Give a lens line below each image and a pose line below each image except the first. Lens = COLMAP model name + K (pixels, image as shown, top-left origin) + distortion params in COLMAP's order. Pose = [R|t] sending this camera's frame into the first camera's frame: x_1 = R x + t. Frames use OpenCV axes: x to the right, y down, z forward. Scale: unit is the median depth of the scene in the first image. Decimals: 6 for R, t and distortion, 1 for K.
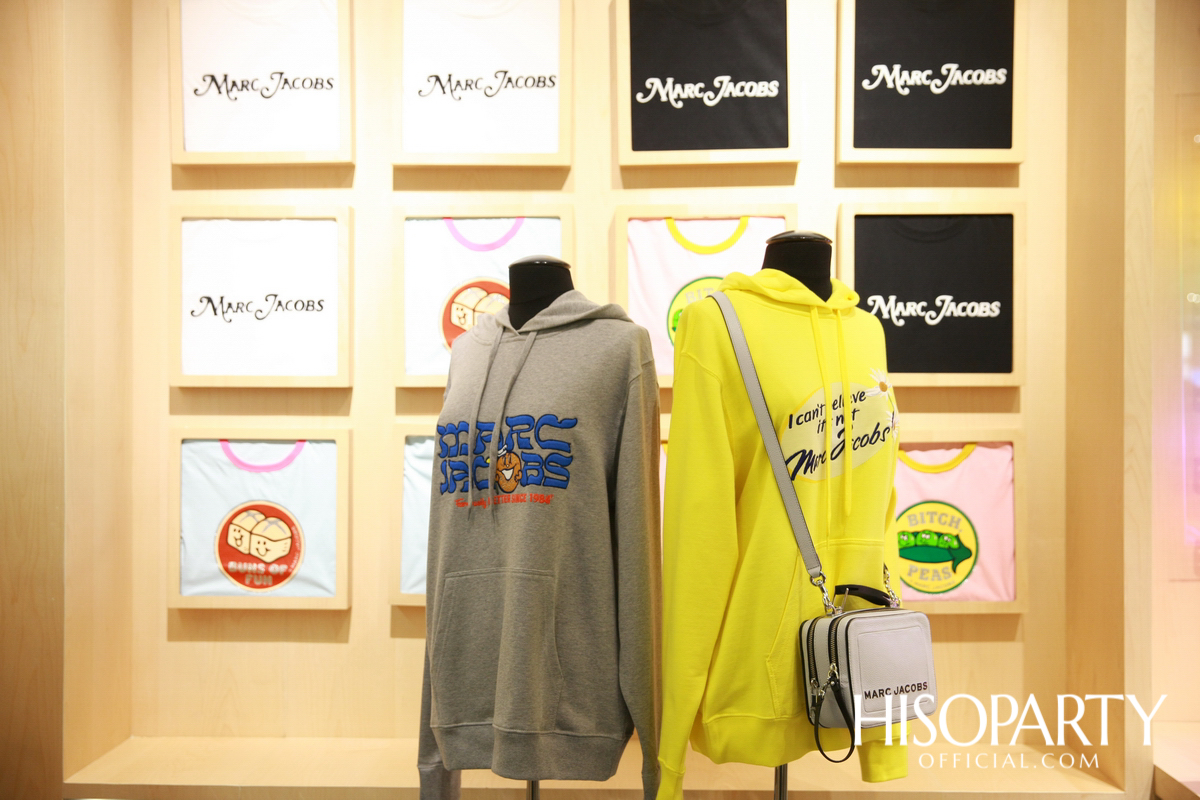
lens RADIAL K [[1347.7, 0, 600.0], [0, 1347.7, 400.0], [0, 0, 1]] dist [0.024617, 0.017936]
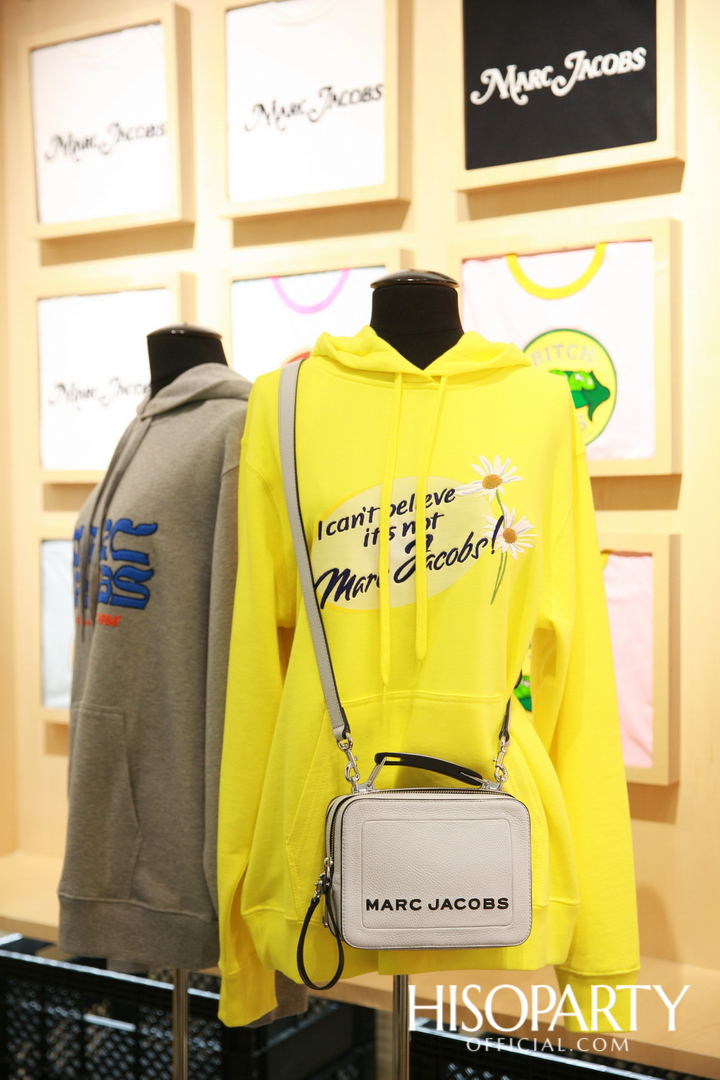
lens RADIAL K [[1597.1, 0, 360.0], [0, 1597.1, 540.0], [0, 0, 1]] dist [0.100263, 0.029955]
pose [[0.848918, 0.011179, -0.528406, 0.585588], [0.009190, 0.999313, 0.035906, -0.009884], [0.528445, -0.035337, 0.848232, 0.236805]]
